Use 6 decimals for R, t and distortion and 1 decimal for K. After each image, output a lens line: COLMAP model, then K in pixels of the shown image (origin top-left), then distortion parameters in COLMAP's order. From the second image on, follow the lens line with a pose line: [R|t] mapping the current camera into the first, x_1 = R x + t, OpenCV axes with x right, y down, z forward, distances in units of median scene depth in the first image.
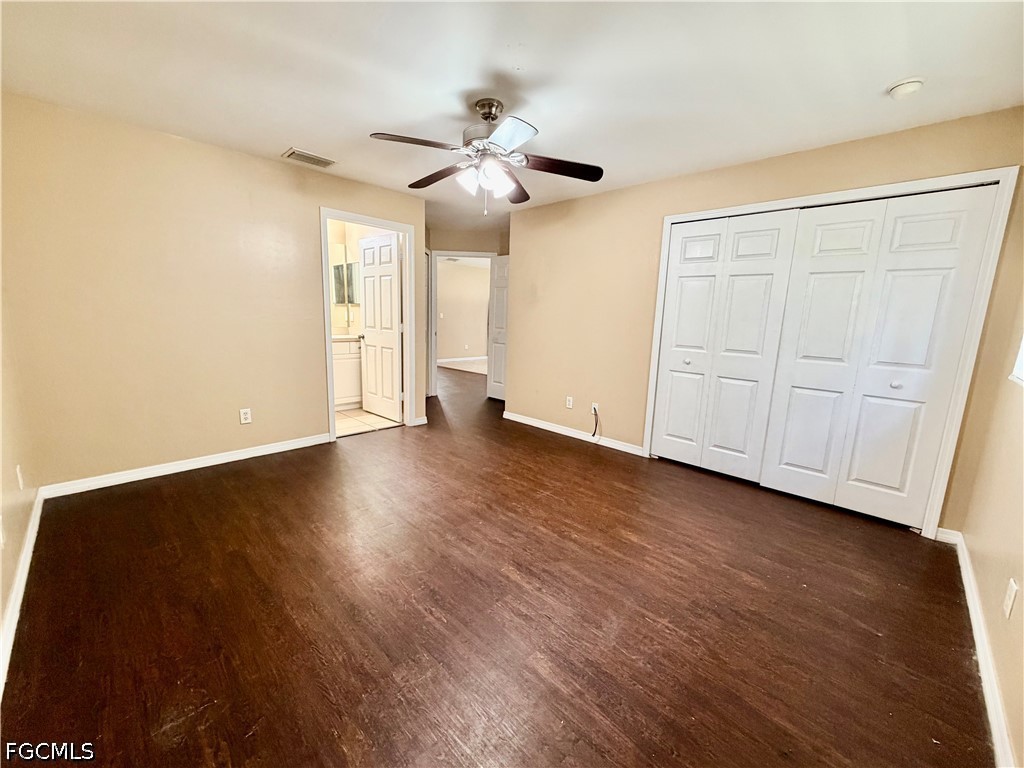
lens RADIAL K [[408.8, 0, 510.4], [0, 408.8, 386.0], [0, 0, 1]] dist [0.000142, -0.000040]
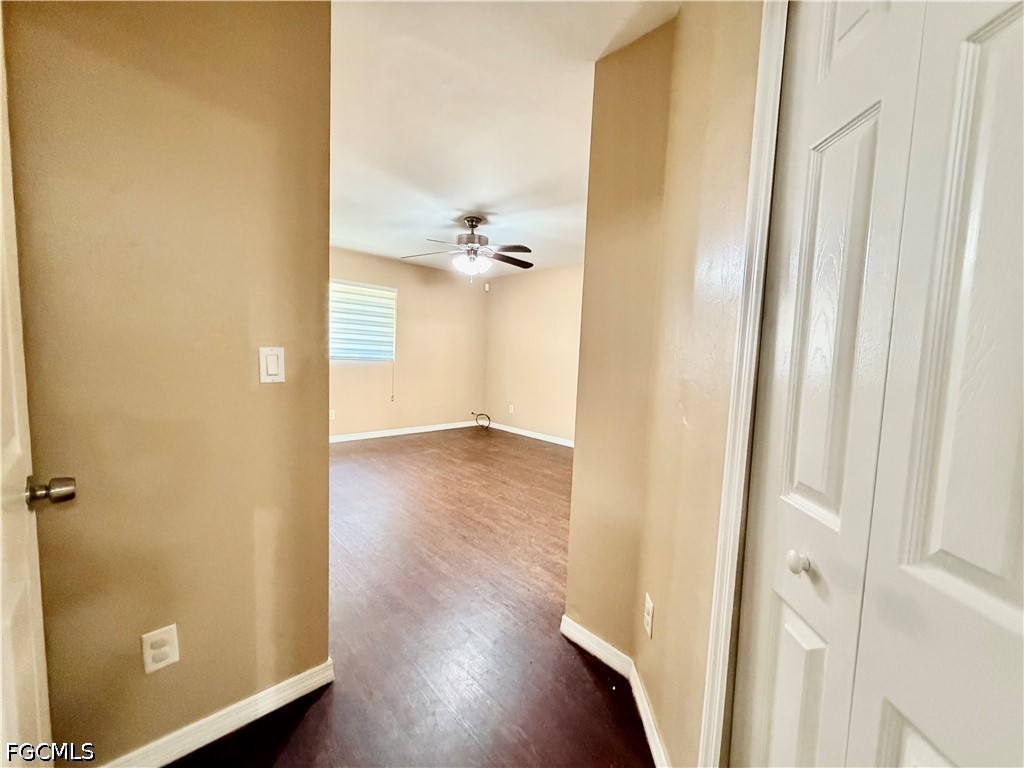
lens RADIAL K [[408.8, 0, 510.4], [0, 408.8, 386.0], [0, 0, 1]] dist [0.000142, -0.000040]
pose [[-0.996066, -0.078404, 0.041285, -0.318912], [-0.065326, 0.964550, 0.255686, -0.485887], [-0.059869, 0.251984, -0.965878, 2.767741]]
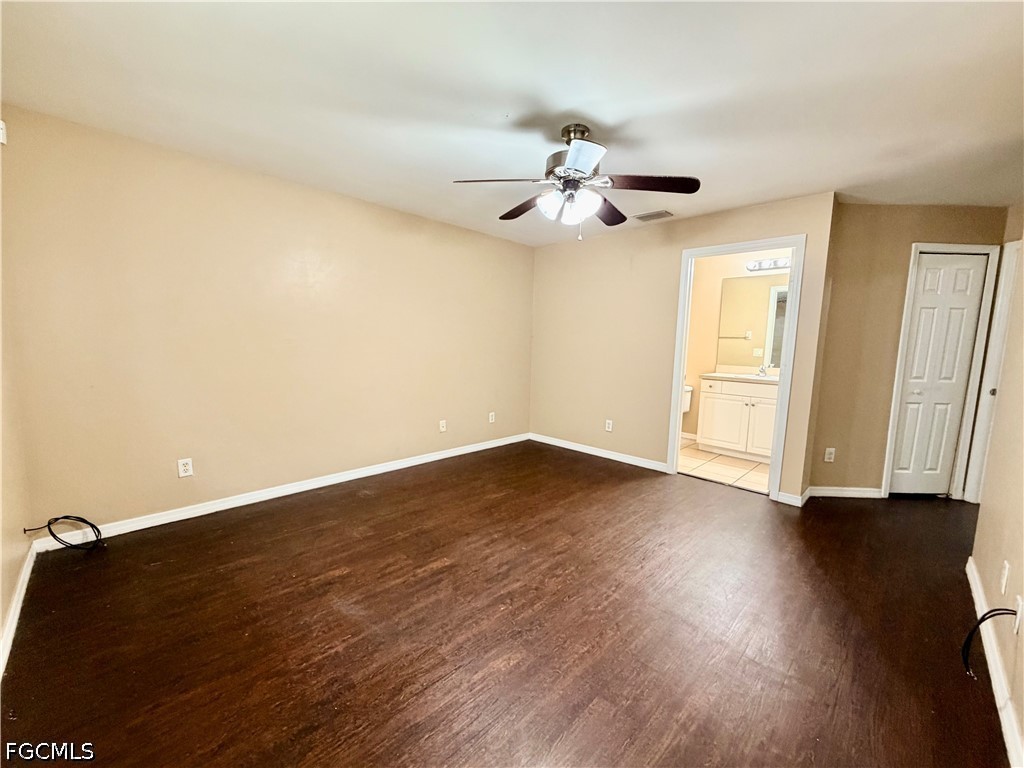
lens RADIAL K [[408.8, 0, 510.4], [0, 408.8, 386.0], [0, 0, 1]] dist [0.000142, -0.000040]
pose [[-0.008389, 0.080132, -0.996749, 0.995501], [-0.197054, 0.977106, 0.080211, -0.141807], [0.980357, 0.197086, 0.007593, 0.982100]]
